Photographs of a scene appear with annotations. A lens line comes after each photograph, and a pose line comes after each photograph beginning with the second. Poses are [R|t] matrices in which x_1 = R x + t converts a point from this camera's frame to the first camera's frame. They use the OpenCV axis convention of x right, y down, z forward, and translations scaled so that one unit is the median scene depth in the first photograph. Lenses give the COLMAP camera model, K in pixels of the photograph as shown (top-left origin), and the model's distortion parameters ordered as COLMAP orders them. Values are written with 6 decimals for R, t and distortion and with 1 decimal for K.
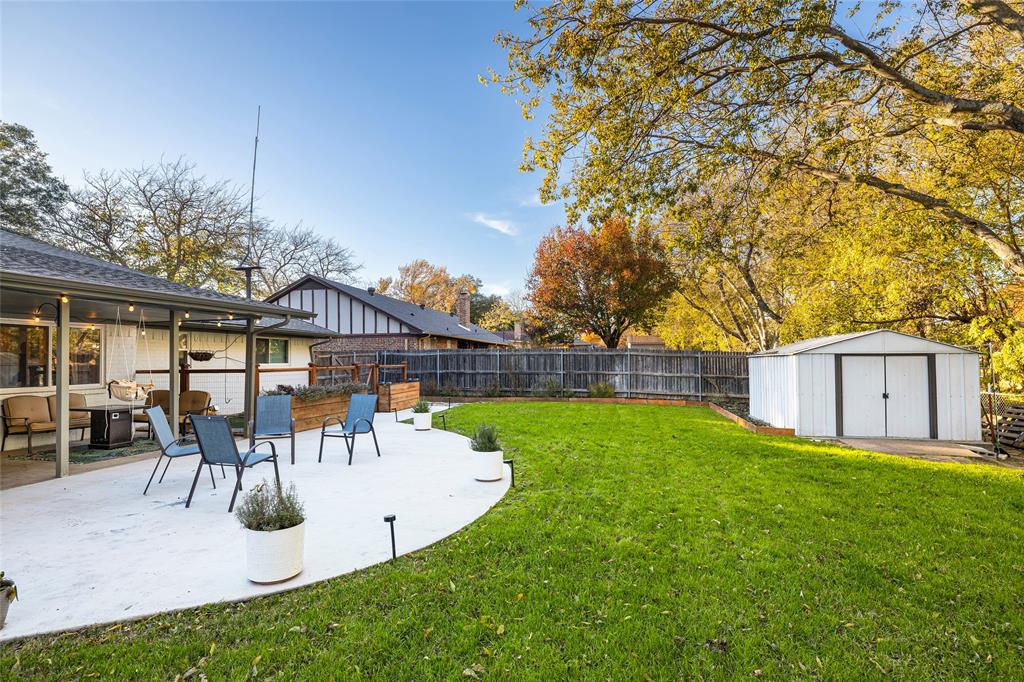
lens RADIAL K [[524.3, 0, 513.1], [0, 524.3, 348.7], [0, 0, 1]] dist [-0.002431, -0.000143]
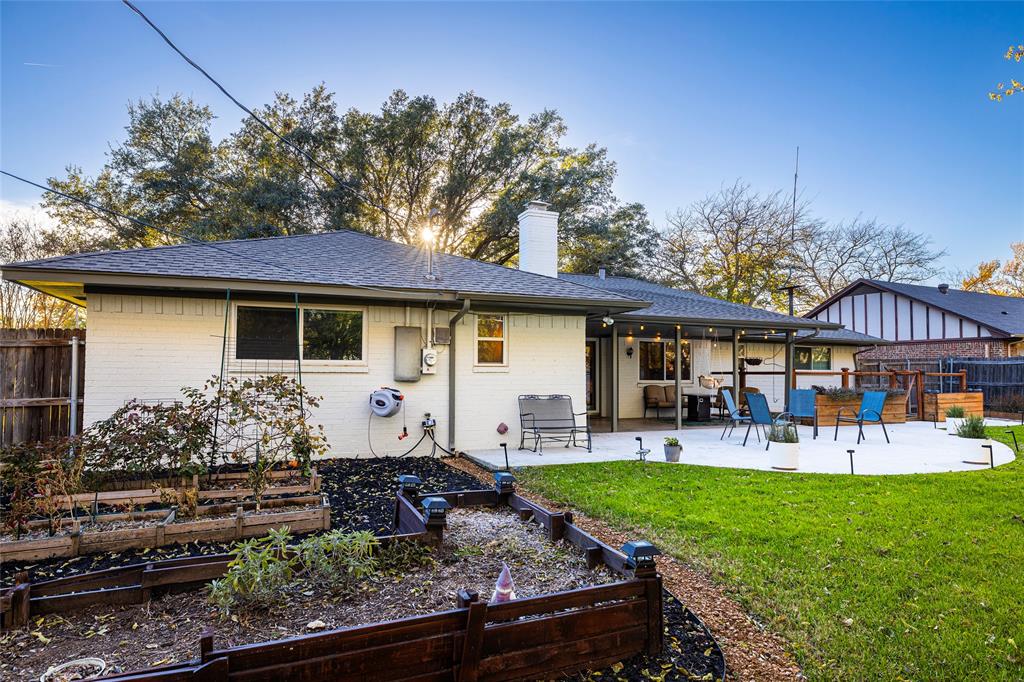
lens RADIAL K [[622.7, 0, 513.3], [0, 622.7, 347.4], [0, 0, 1]] dist [-0.004682, 0.001532]
pose [[0.610508, -0.019948, -0.791759, 0.114345], [0.004674, 0.999756, -0.021584, 0.003777], [0.791996, 0.009476, 0.610452, -0.180444]]
